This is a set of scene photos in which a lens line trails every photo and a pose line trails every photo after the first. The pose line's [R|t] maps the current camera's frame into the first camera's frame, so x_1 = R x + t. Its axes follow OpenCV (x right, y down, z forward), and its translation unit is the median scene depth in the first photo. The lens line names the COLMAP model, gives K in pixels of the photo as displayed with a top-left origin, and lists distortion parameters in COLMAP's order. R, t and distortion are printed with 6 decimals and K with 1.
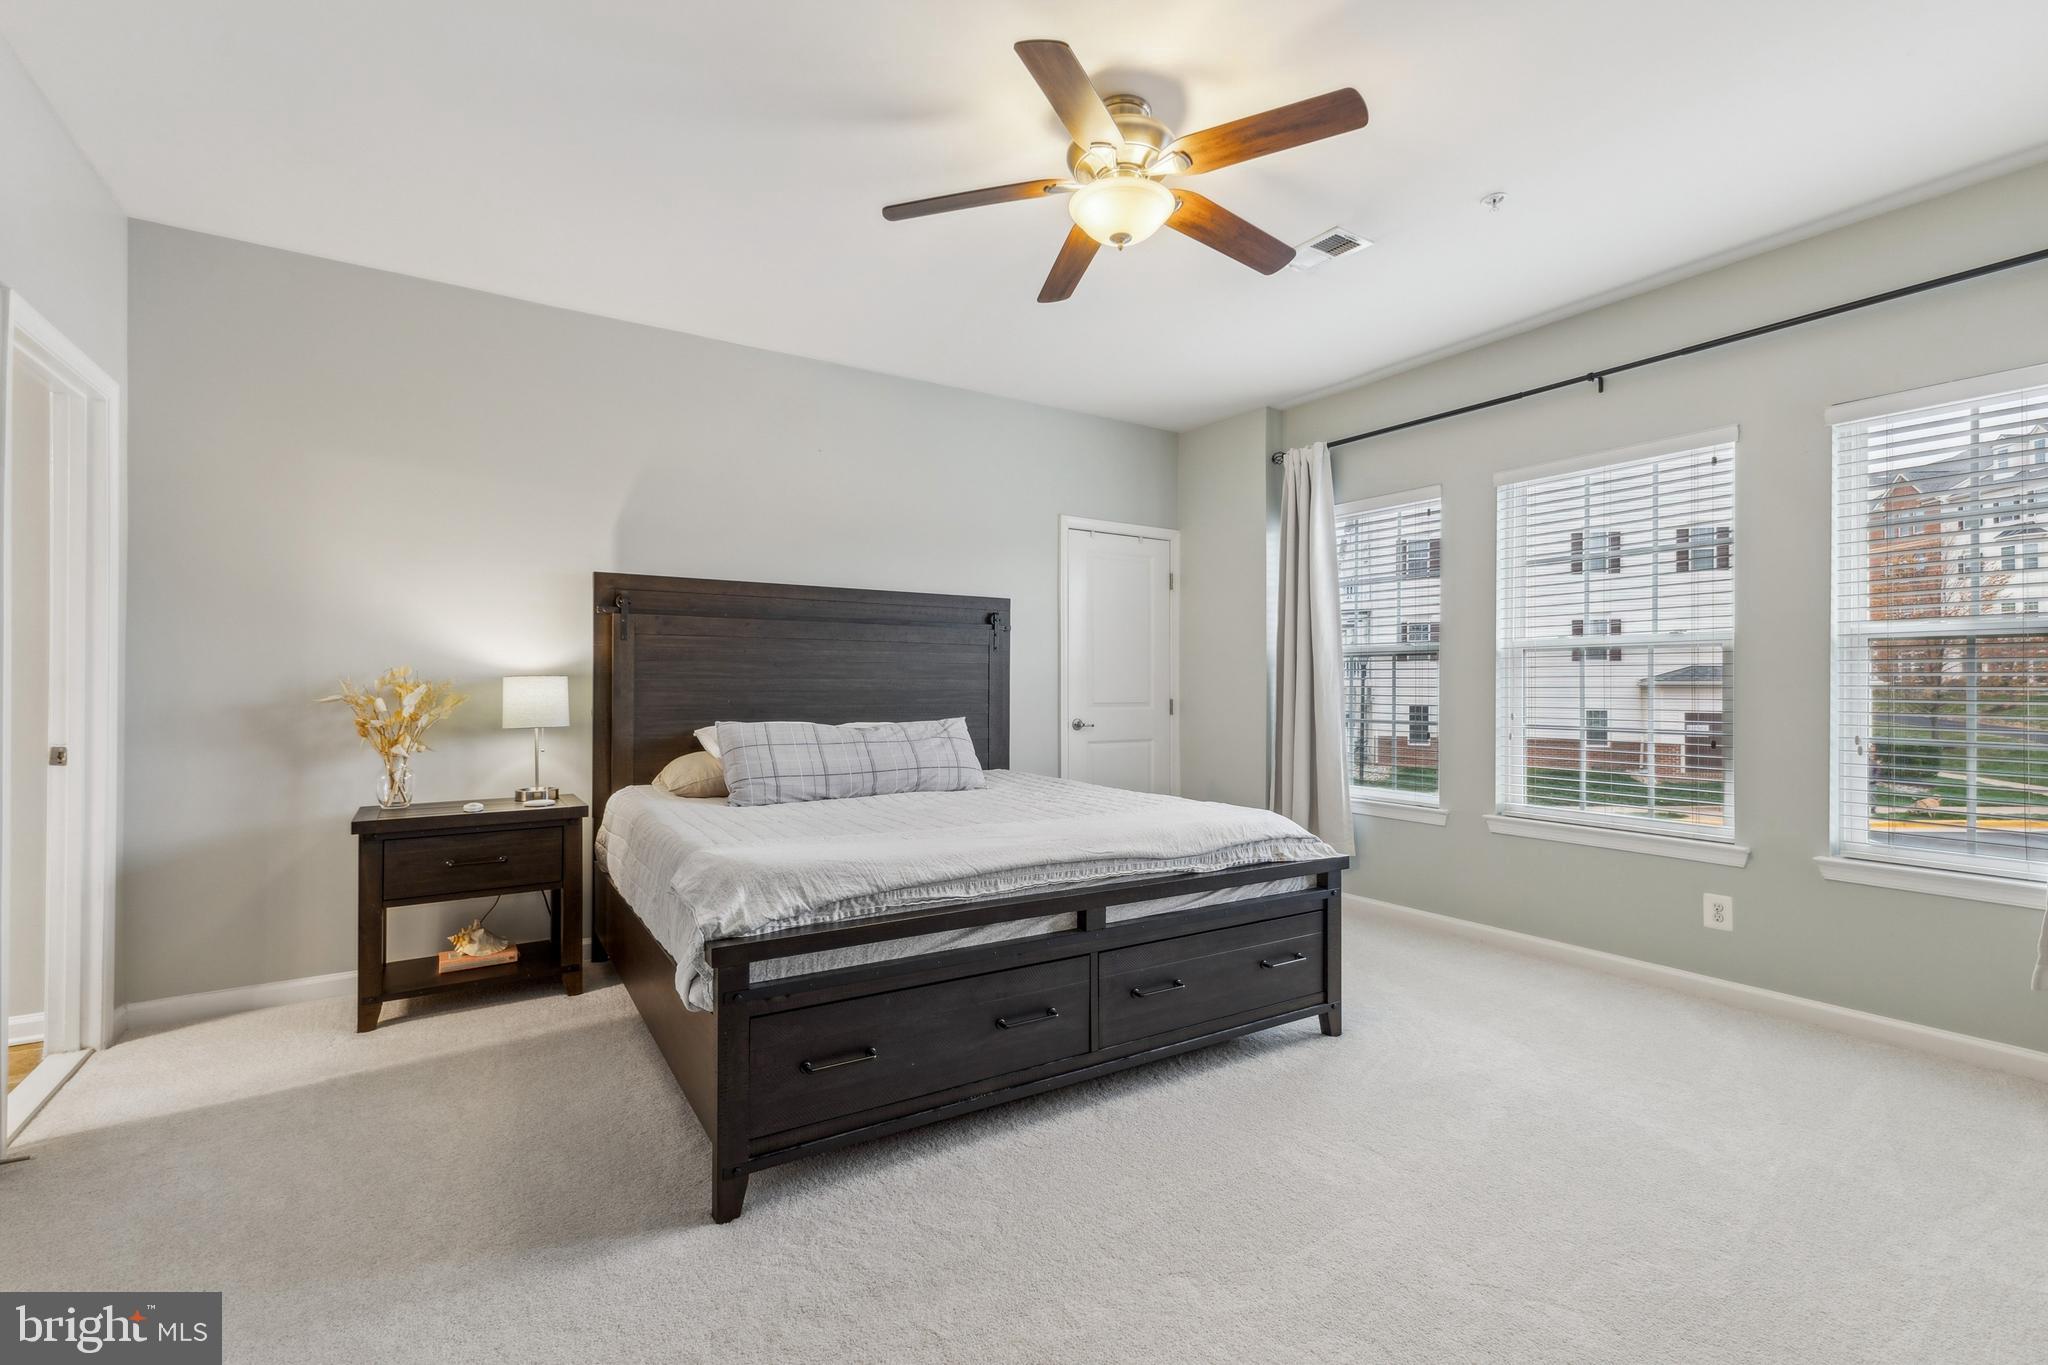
lens RADIAL K [[913.5, 0, 1020.9], [0, 913.5, 686.6], [0, 0, 1]] dist [0.011455, -0.001960]
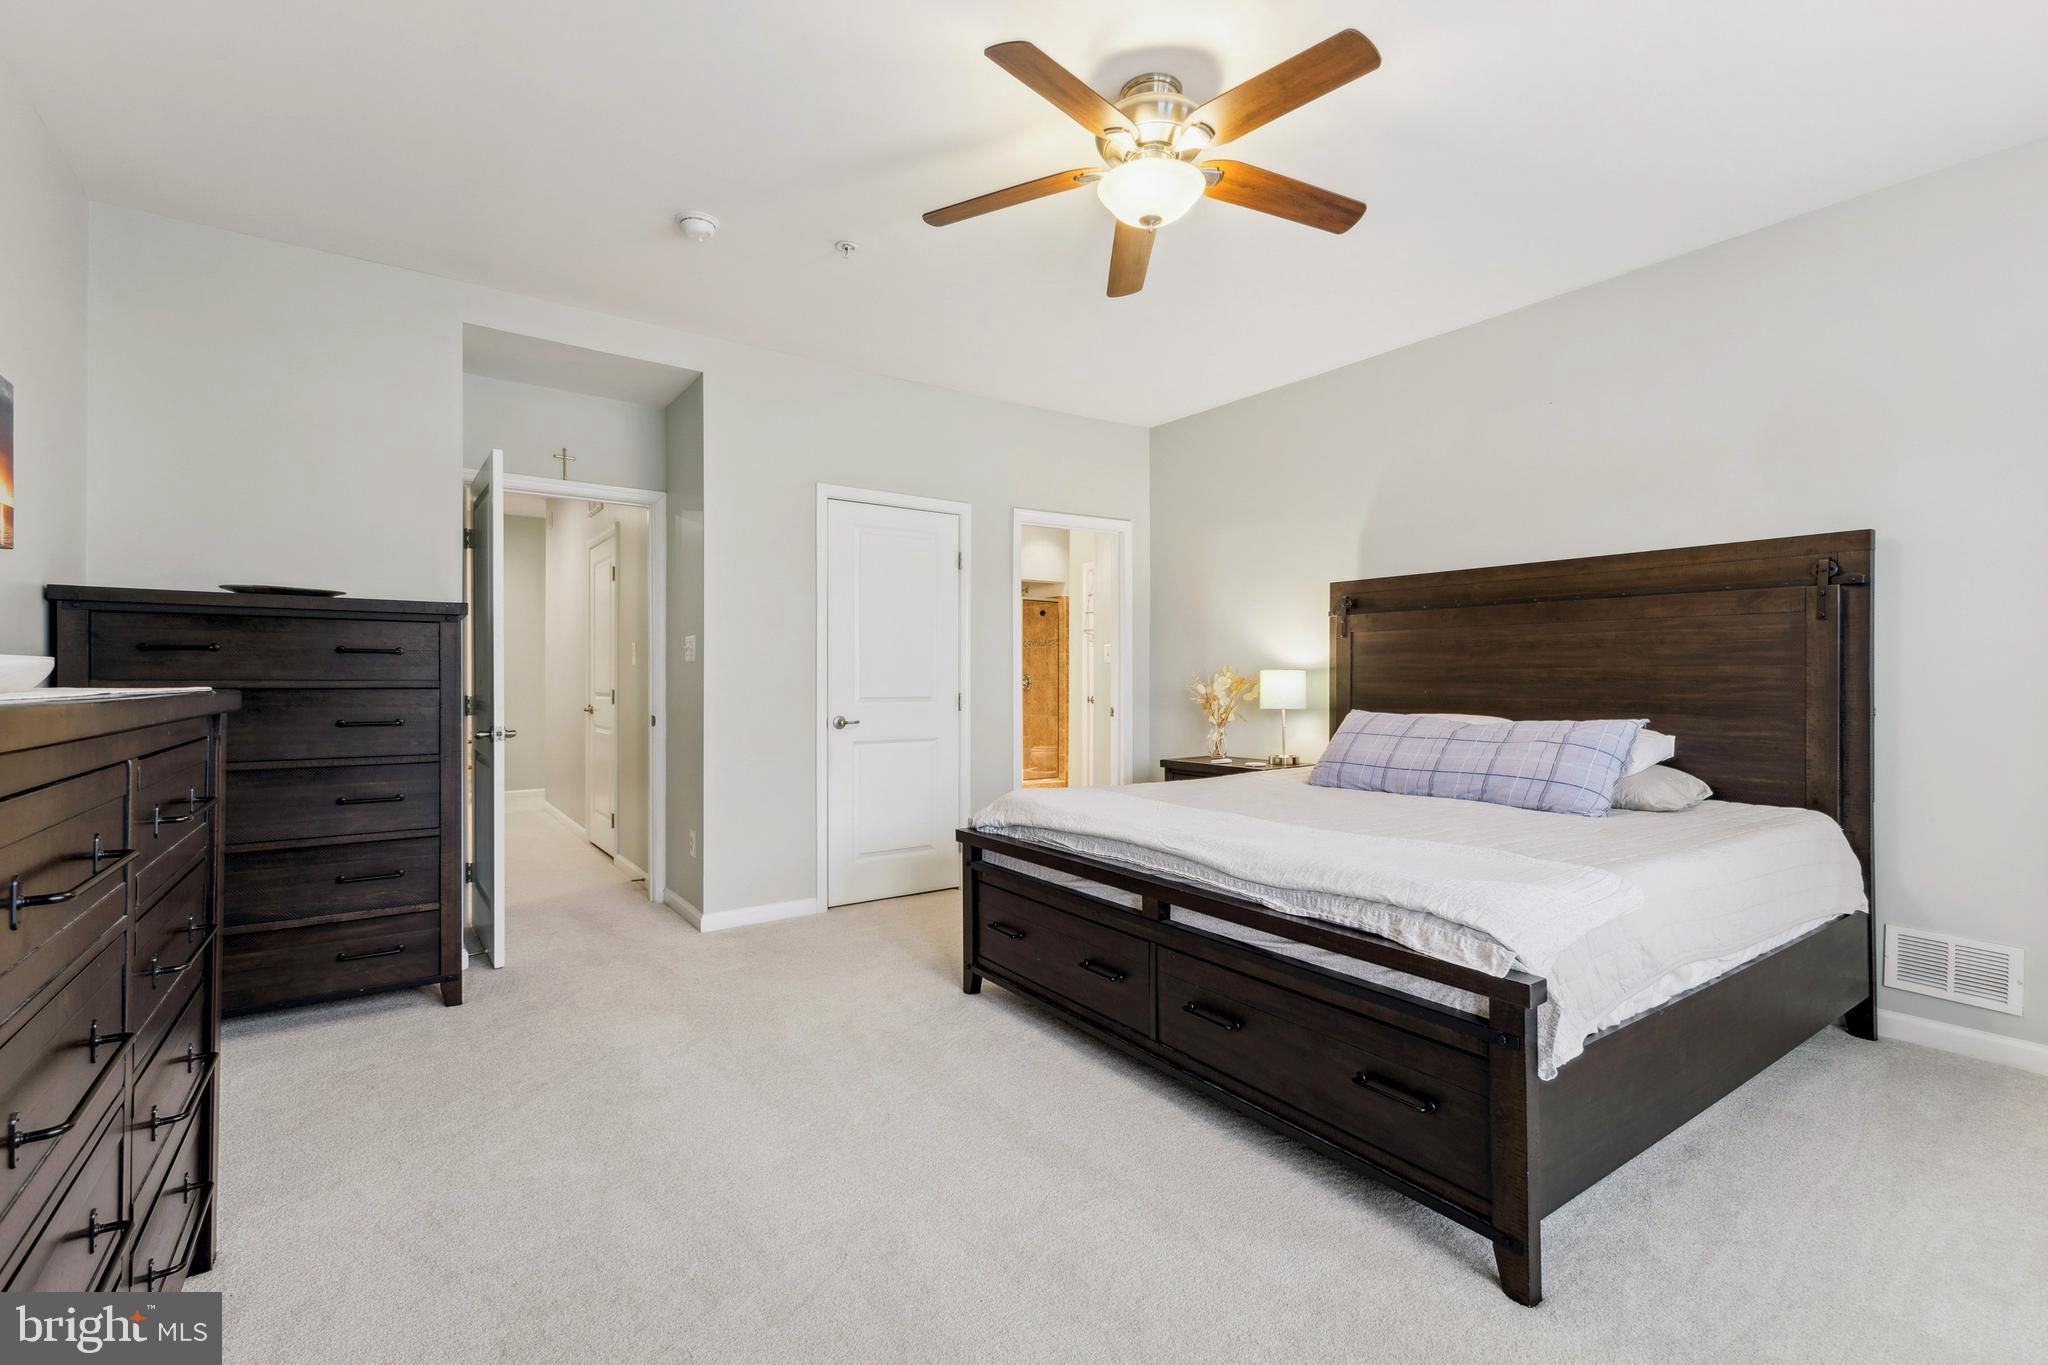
lens RADIAL K [[913.5, 0, 1026.3], [0, 913.5, 679.3], [0, 0, 1]] dist [0.011455, -0.001960]
pose [[0.044174, -0.000263, -0.999024, 0.948580], [0.000593, 1.000000, -0.000237, 0.002611], [0.999024, -0.000582, 0.044174, 0.721413]]
